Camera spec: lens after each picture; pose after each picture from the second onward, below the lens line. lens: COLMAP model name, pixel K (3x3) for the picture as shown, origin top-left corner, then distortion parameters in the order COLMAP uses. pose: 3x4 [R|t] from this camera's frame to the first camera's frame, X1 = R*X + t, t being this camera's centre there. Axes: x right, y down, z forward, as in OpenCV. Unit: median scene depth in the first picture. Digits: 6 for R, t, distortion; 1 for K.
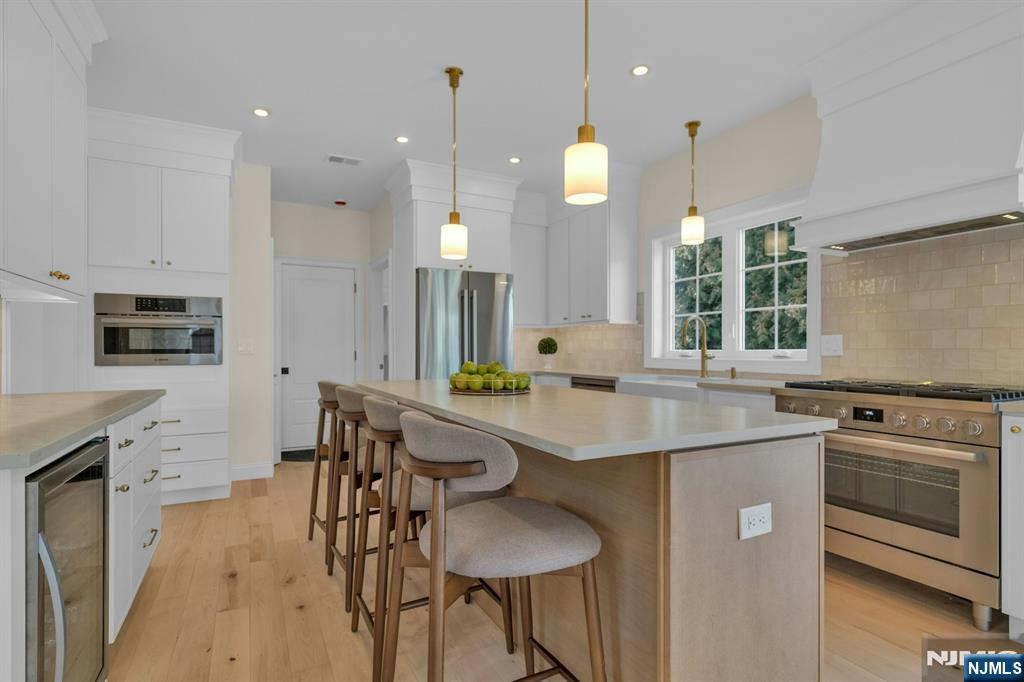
lens RADIAL K [[519.7, 0, 513.0], [0, 519.7, 347.0], [0, 0, 1]] dist [0.003831, -0.000428]
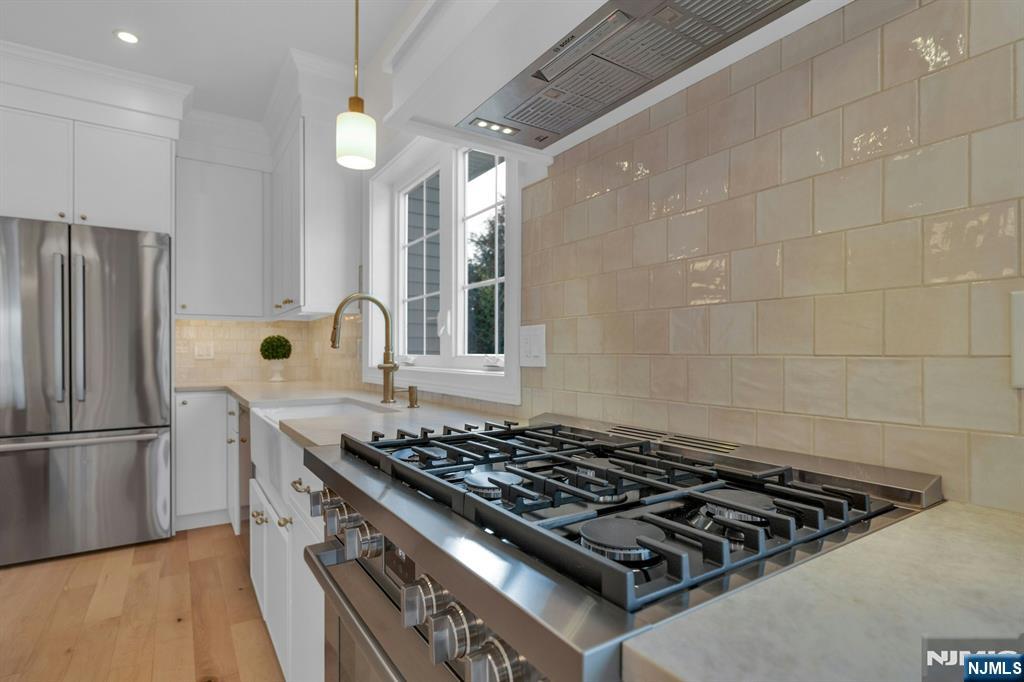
lens RADIAL K [[519.7, 0, 512.6], [0, 519.7, 346.6], [0, 0, 1]] dist [0.003831, -0.000428]
pose [[0.994633, 0.002574, 0.103435, 0.439396], [-0.001904, 0.999977, -0.006575, 0.000616], [-0.103449, 0.006343, 0.994615, 0.410500]]
